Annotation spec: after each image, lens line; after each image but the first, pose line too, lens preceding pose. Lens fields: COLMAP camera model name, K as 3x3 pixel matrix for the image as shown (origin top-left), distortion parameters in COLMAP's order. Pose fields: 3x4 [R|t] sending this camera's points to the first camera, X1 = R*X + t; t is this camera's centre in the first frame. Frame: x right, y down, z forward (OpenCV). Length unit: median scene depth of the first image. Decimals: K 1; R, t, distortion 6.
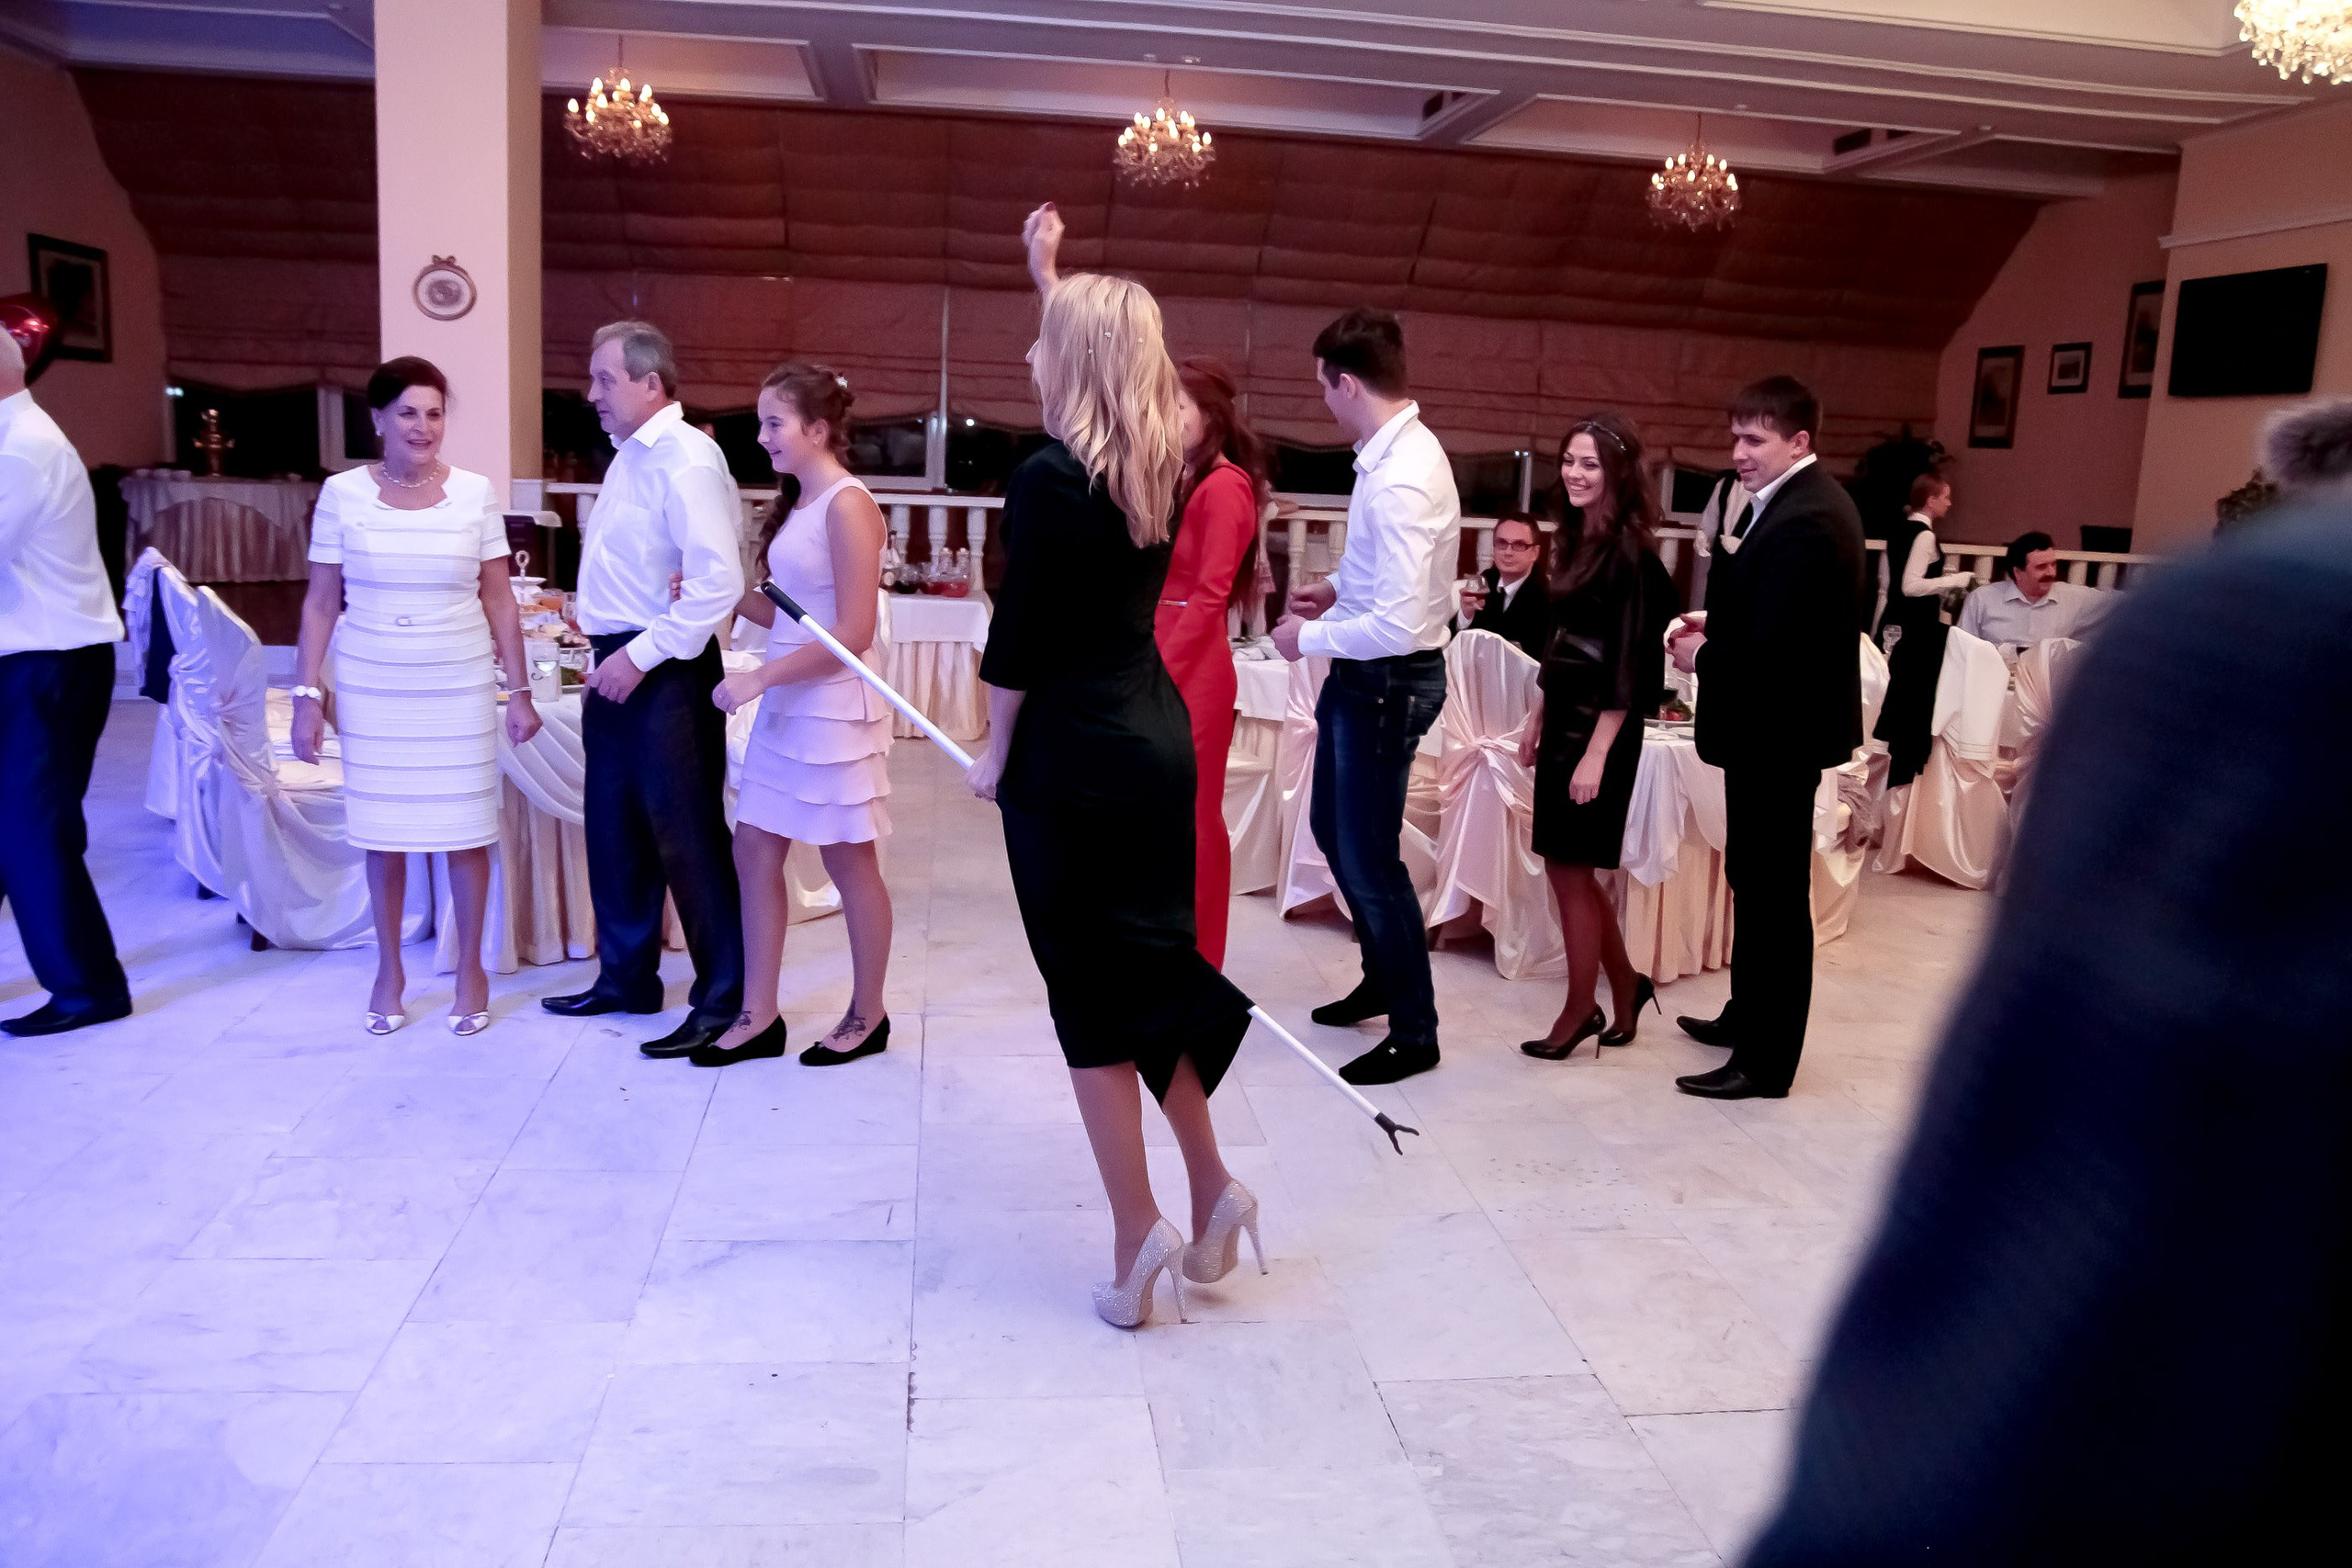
lens RADIAL K [[1788.7, 0, 1174.4], [0, 1788.7, 796.9], [0, 0, 1]] dist [-0.135389, 0.113311]
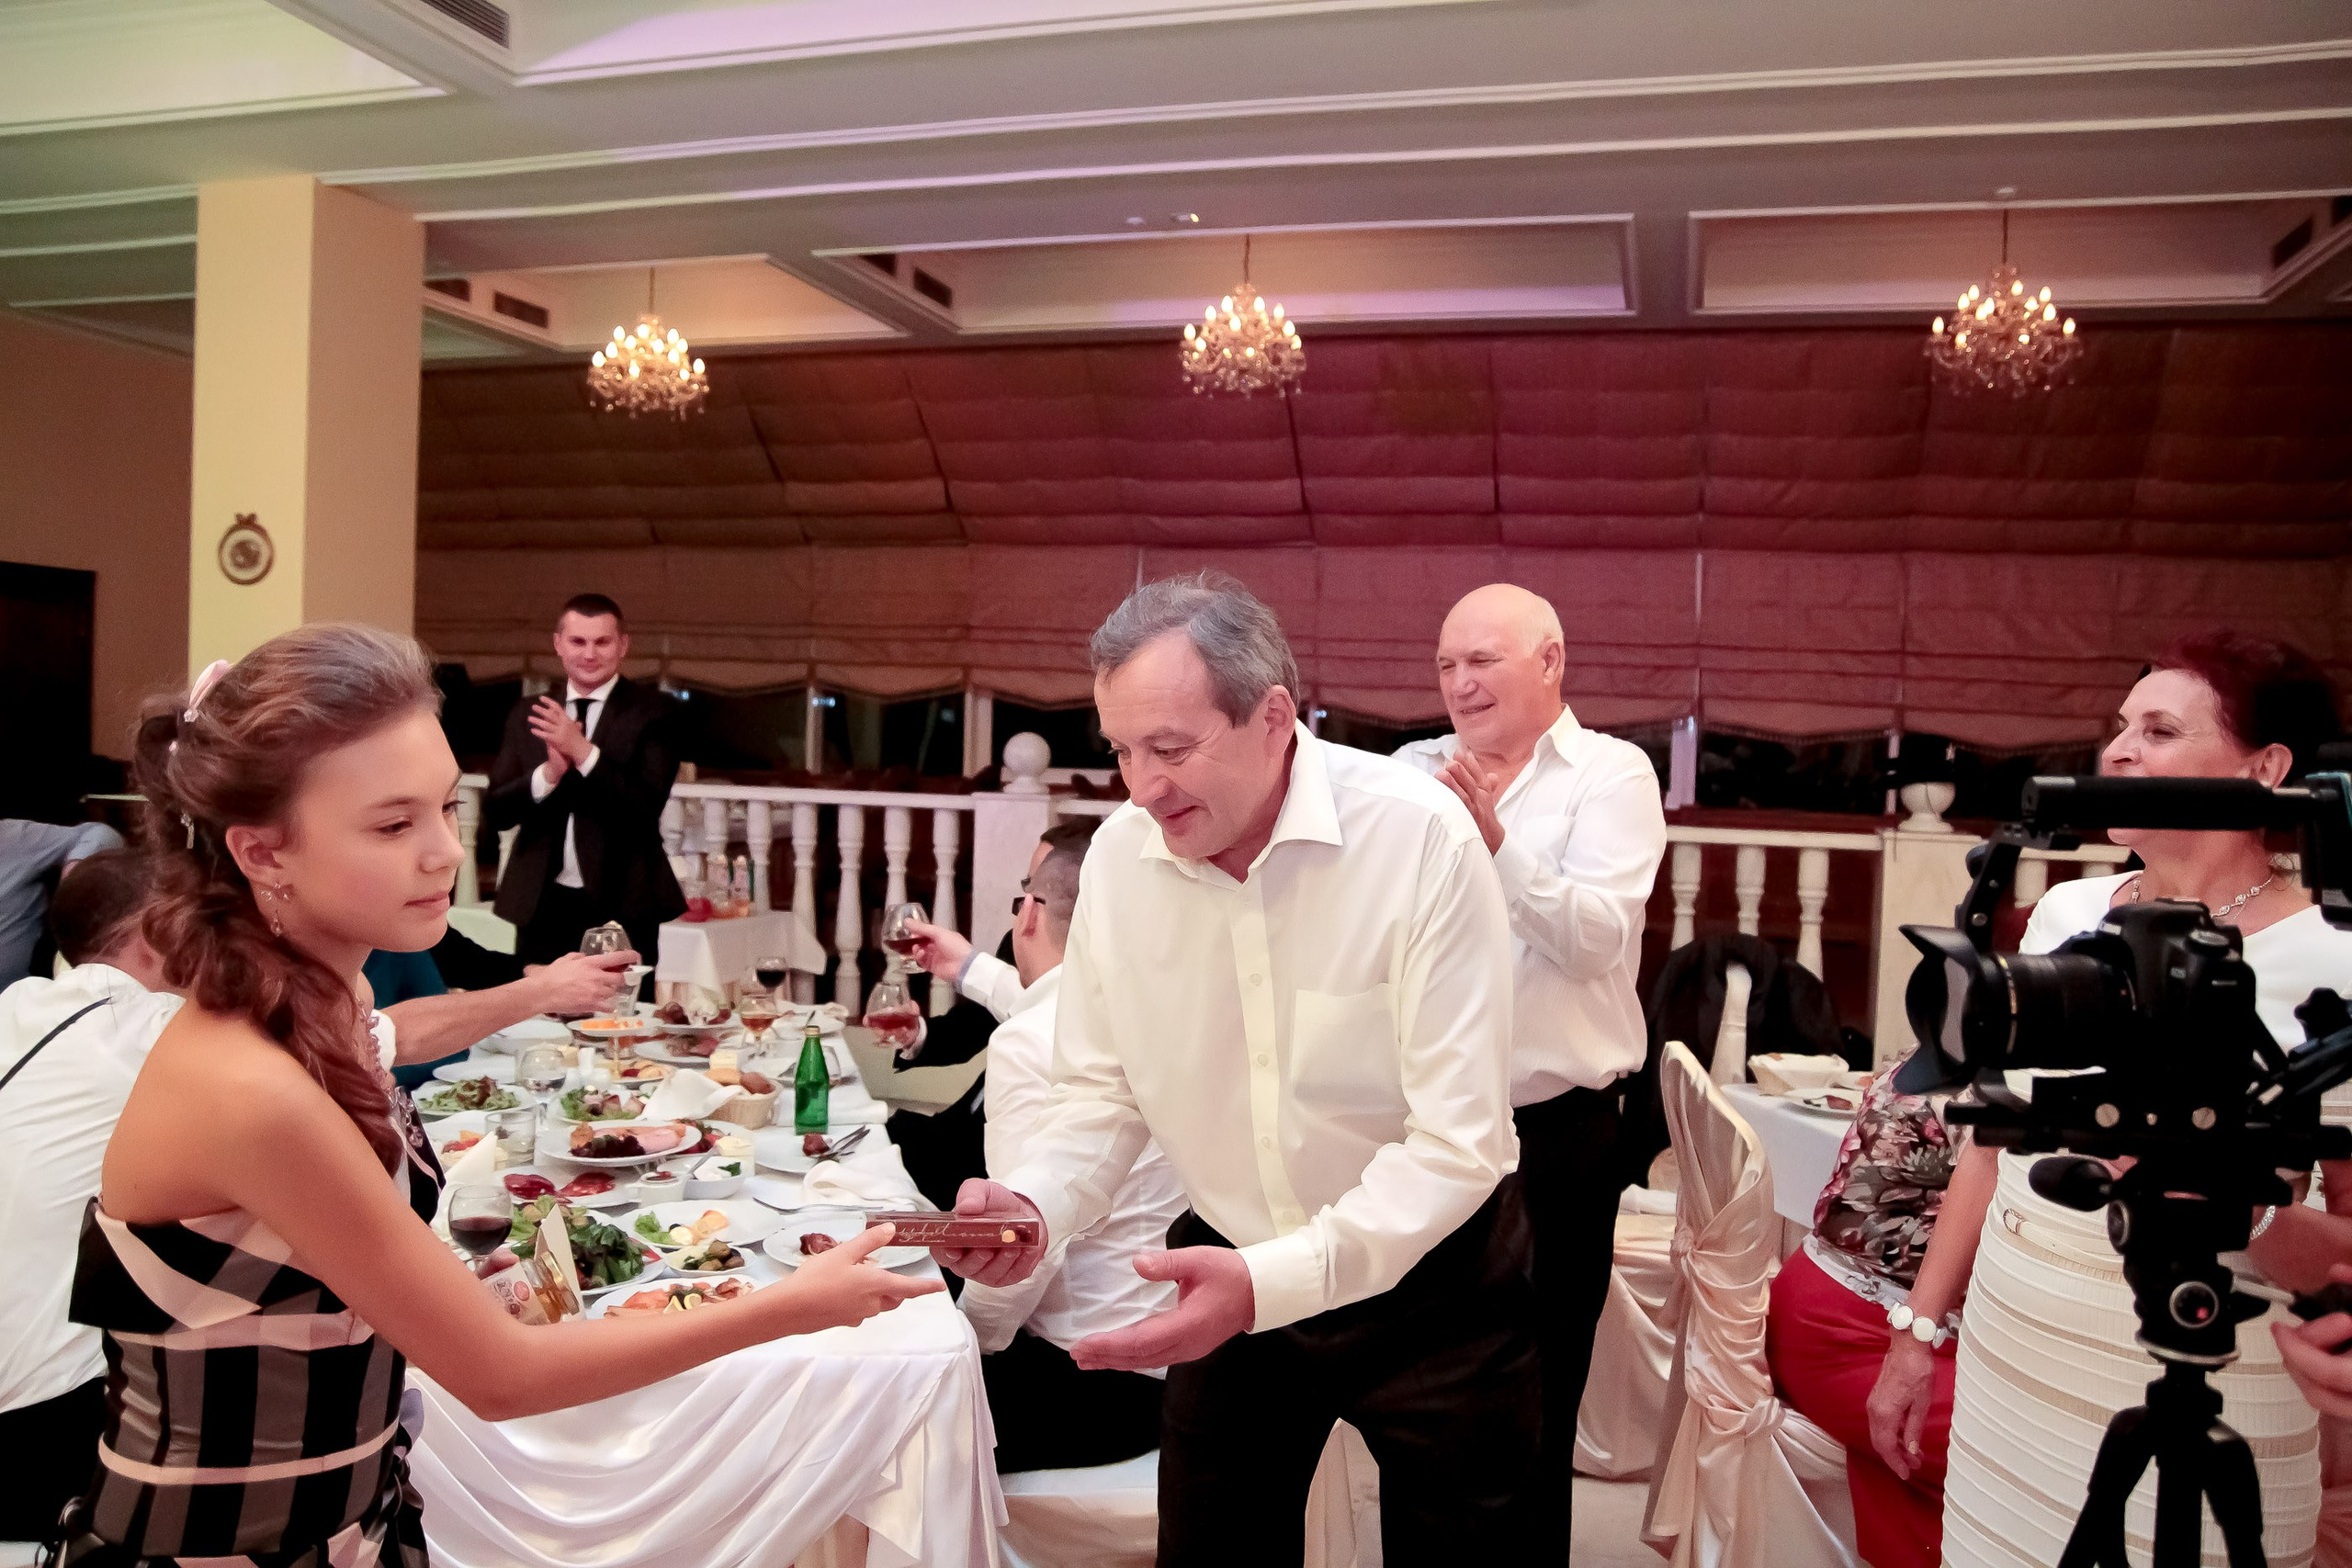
lens RADIAL K [[1792.9, 0, 1174.1], [0, 1792.9, 797.9], [0, 0, 1]] dist [-0.136772, 0.115584]
pose [[0.924016, -0.002015, -0.382349, 0.268260], [-0.062274, 0.985841, -0.155691, -0.046300], [0.377249, 0.167671, 0.910807, 0.302710]]
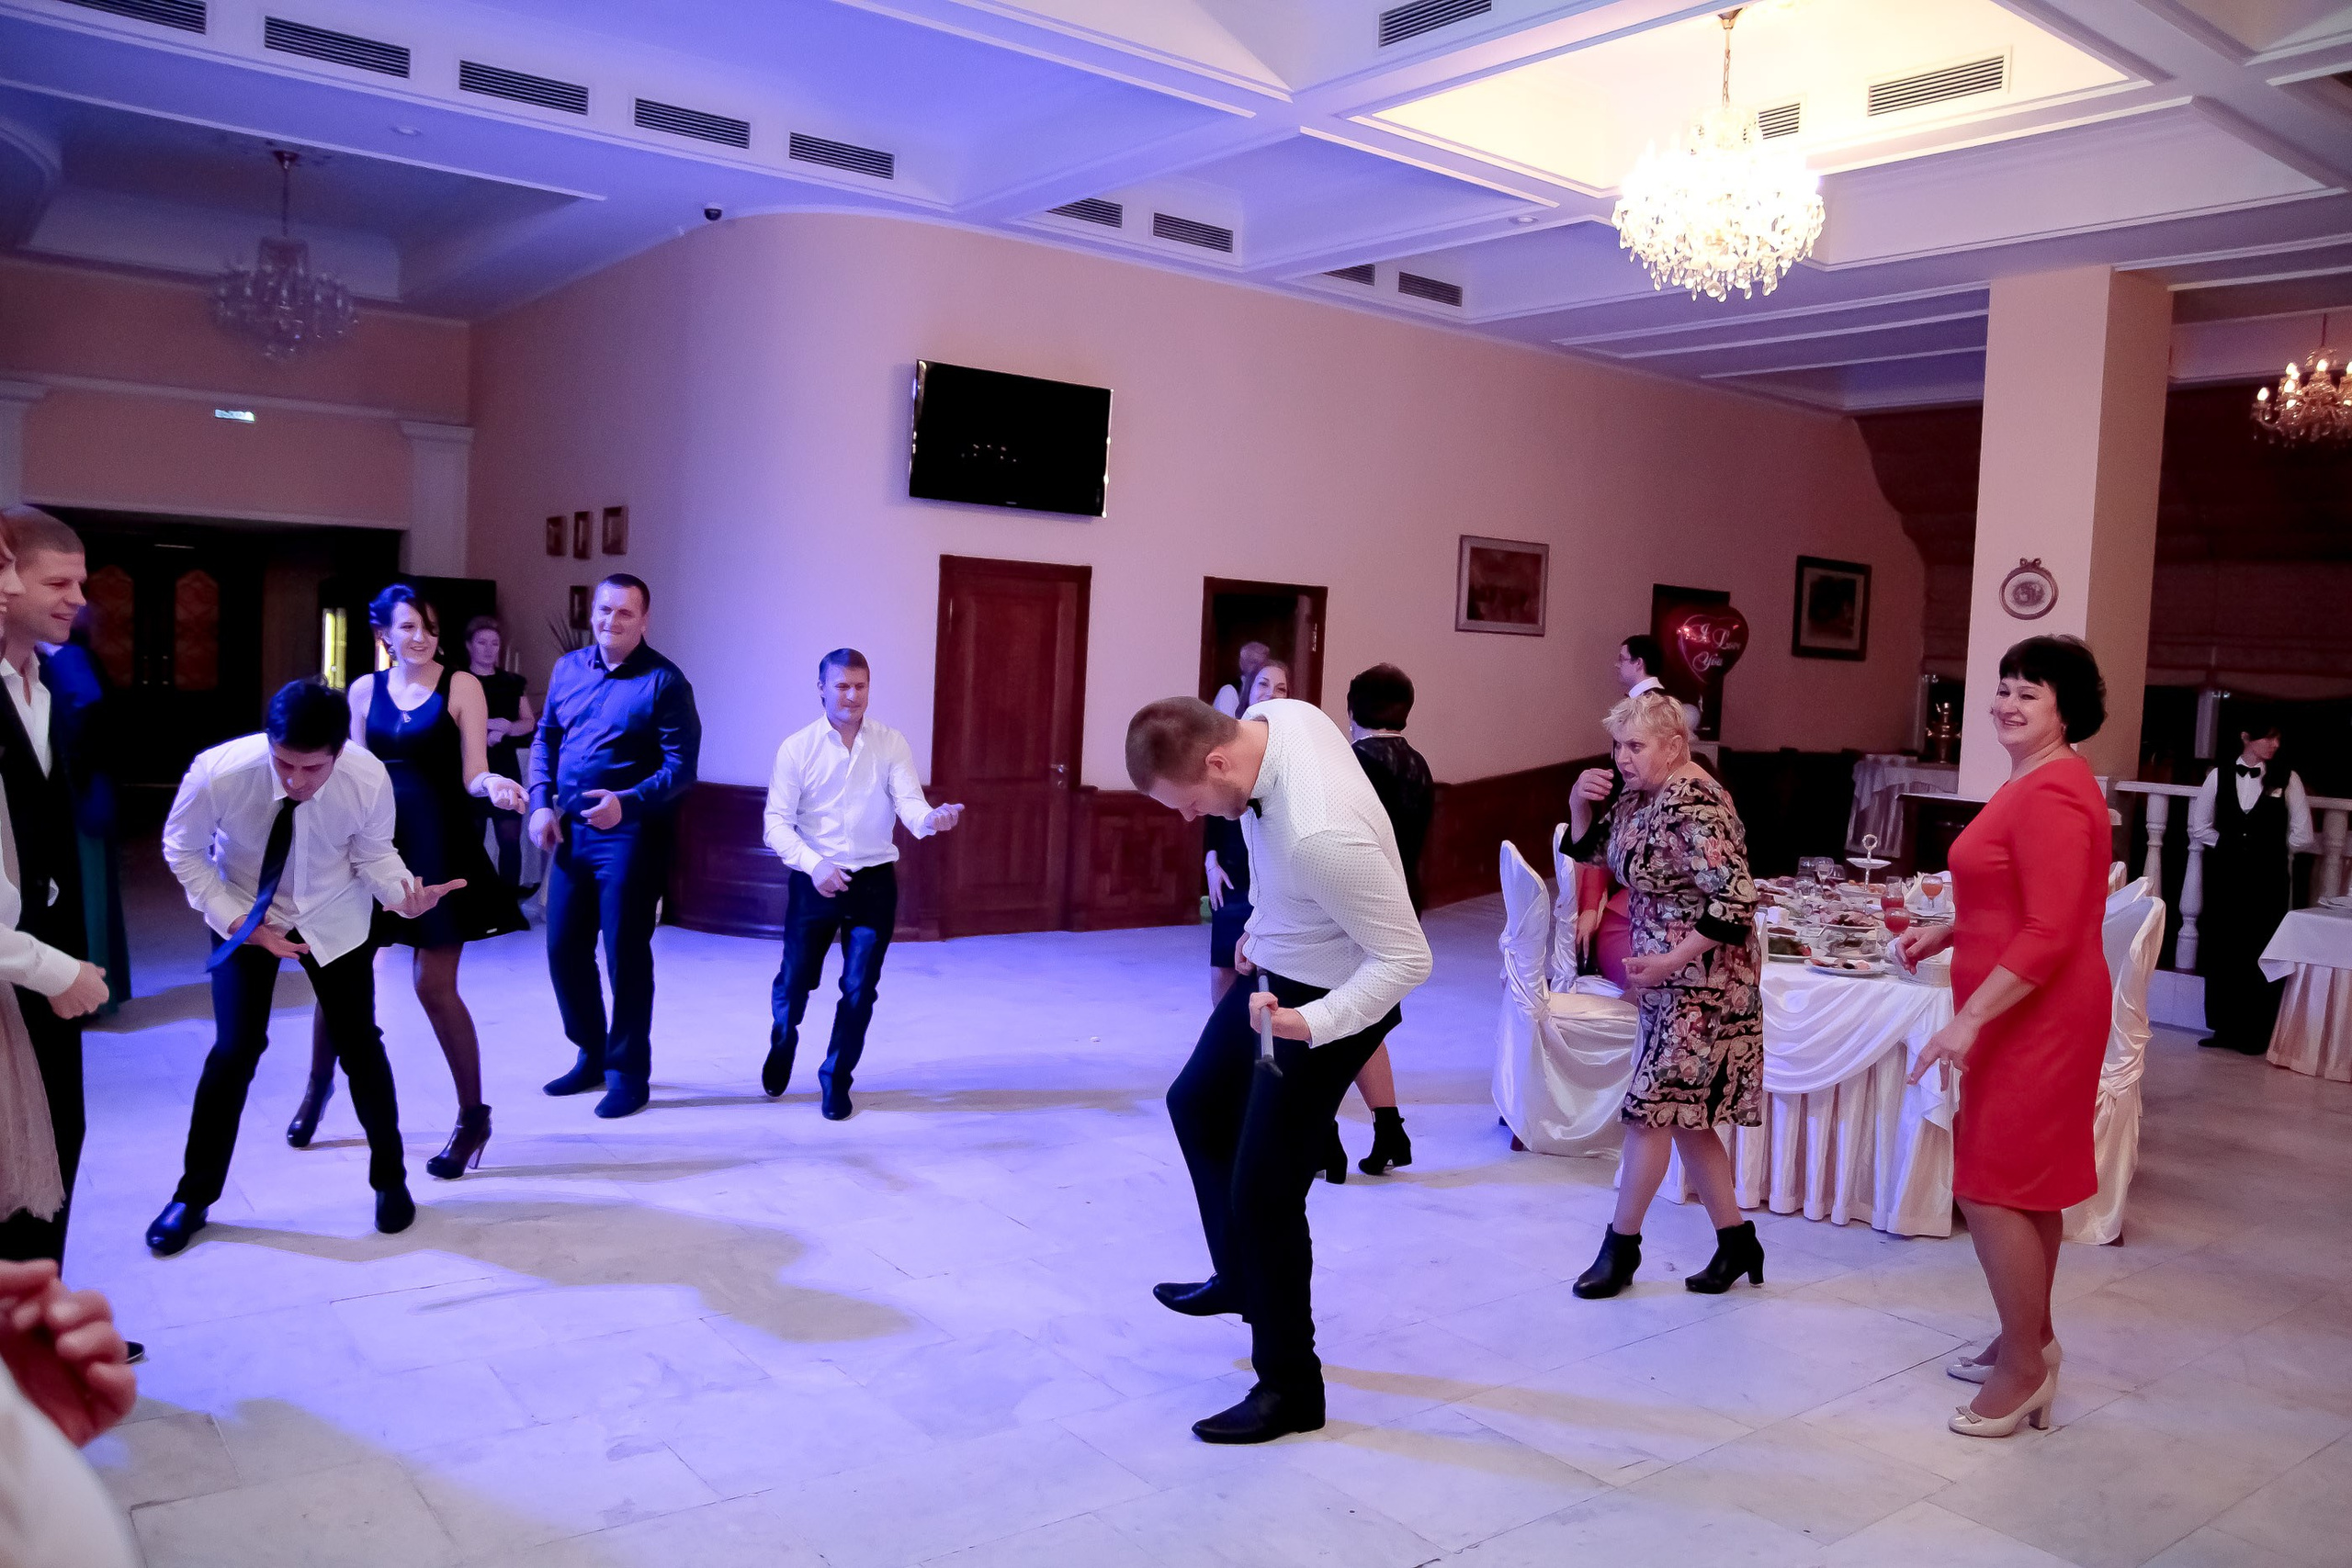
lens RADIAL K [[1792.9, 0, 1174.1], [0, 1792.9, 797.9], [0, 0, 1]] dist [-0.136772, 0.115584]
pose [[0.507298, 0.042965, -0.860699, 0.168331], [-0.186396, 0.980585, -0.060912, -0.009770], [0.841371, 0.191332, 0.505457, 0.054850]]
